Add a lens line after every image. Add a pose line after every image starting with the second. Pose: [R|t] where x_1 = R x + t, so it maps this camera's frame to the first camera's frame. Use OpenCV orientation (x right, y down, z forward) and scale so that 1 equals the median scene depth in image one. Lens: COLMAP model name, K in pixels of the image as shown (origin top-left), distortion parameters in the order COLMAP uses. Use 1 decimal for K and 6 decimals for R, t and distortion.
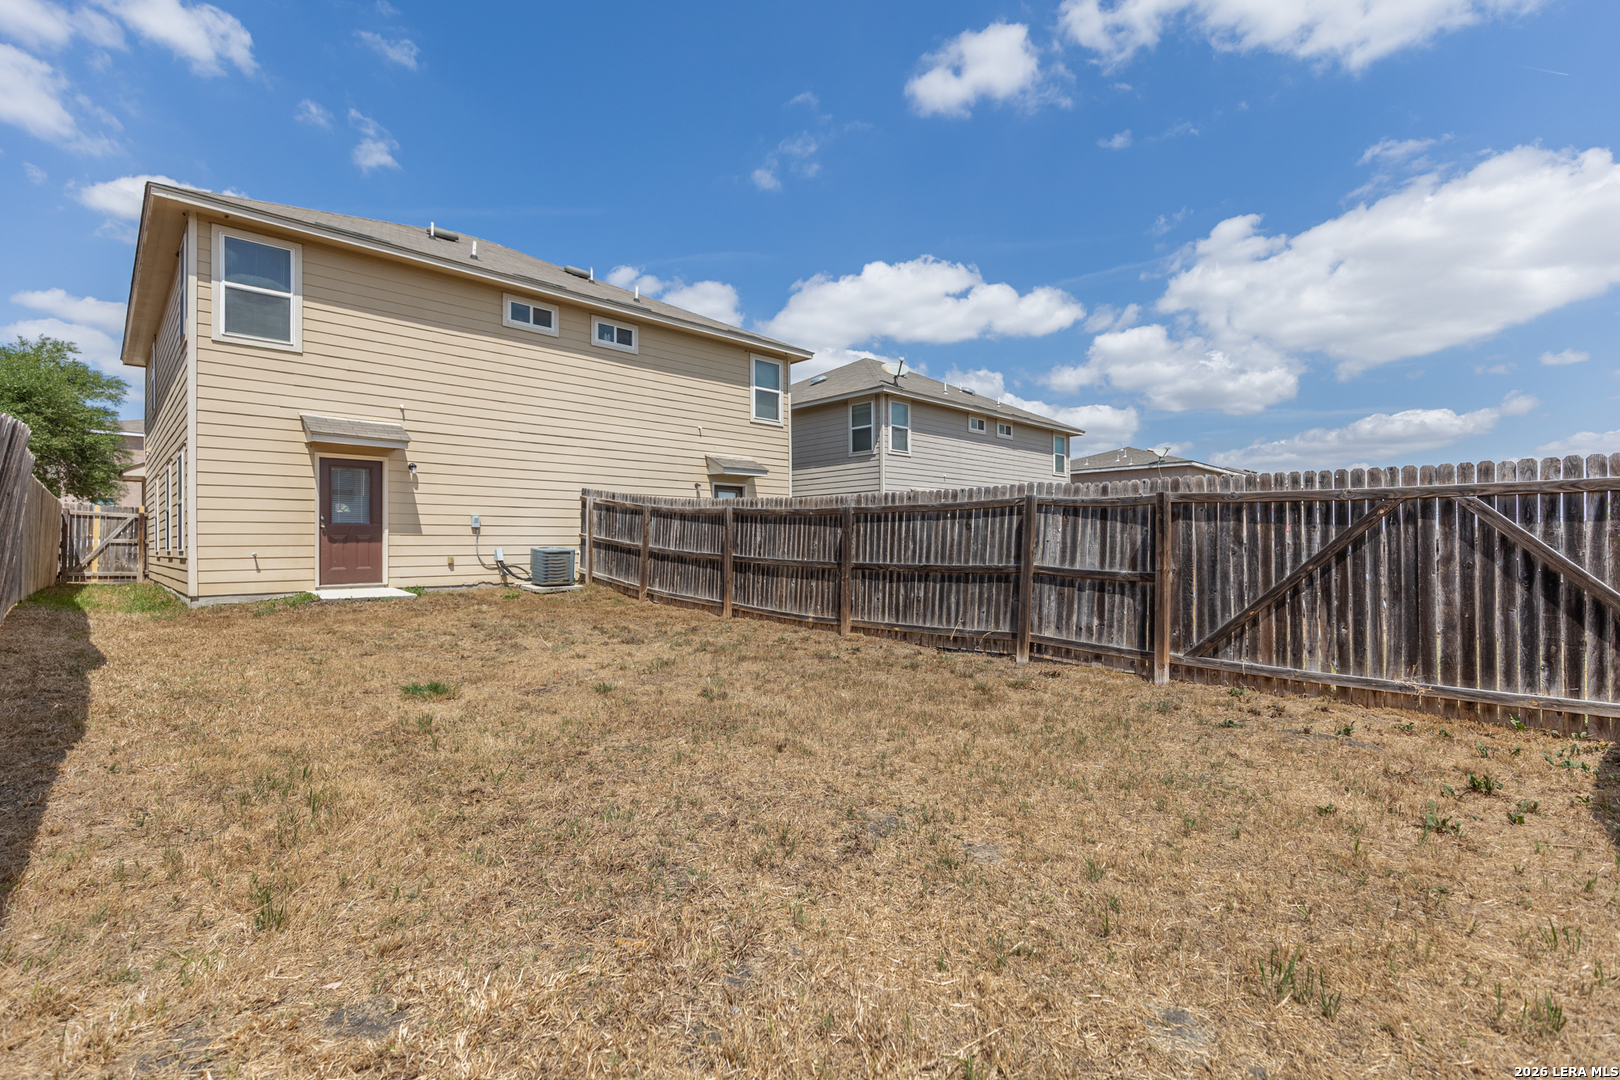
lens RADIAL K [[727.9, 0, 809.0], [0, 727.9, 541.6], [0, 0, 1]] dist [0.008628, -0.001423]
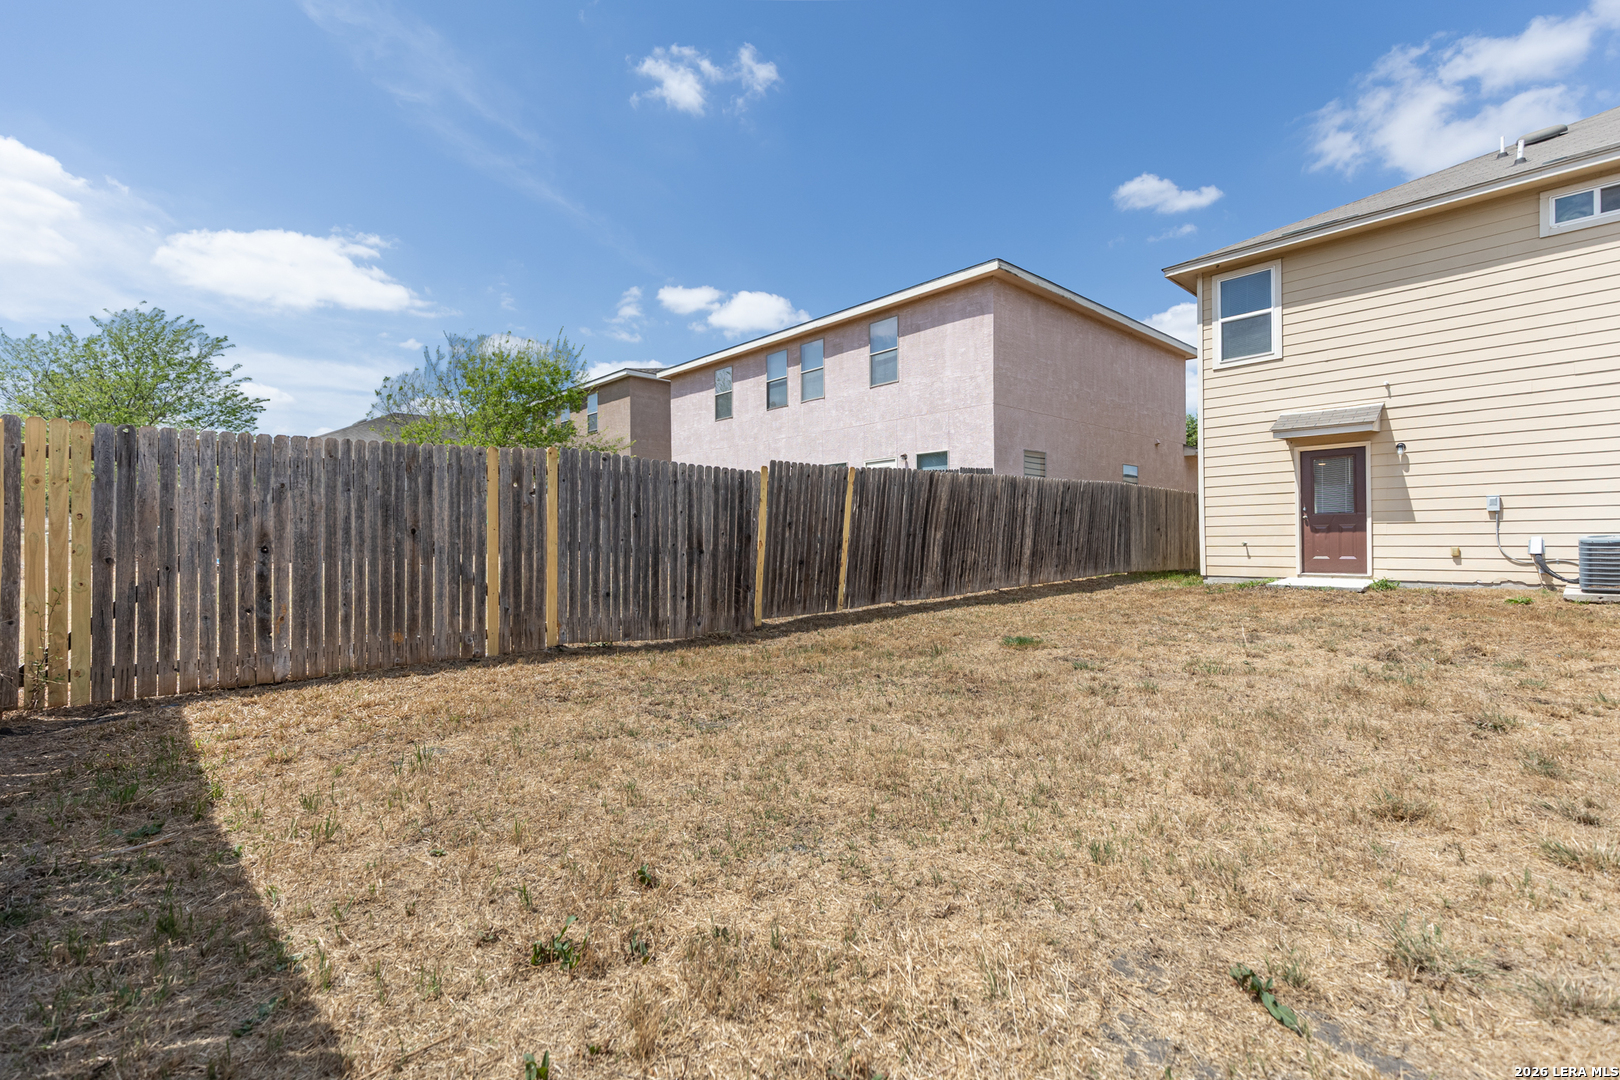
lens RADIAL K [[727.9, 0, 811.0], [0, 727.9, 538.0], [0, 0, 1]] dist [0.008628, -0.001423]
pose [[-0.025539, -0.000752, -0.999674, 0.390237], [0.010553, 0.999944, -0.001022, 0.002953], [0.999618, -0.010575, -0.025530, 0.308835]]
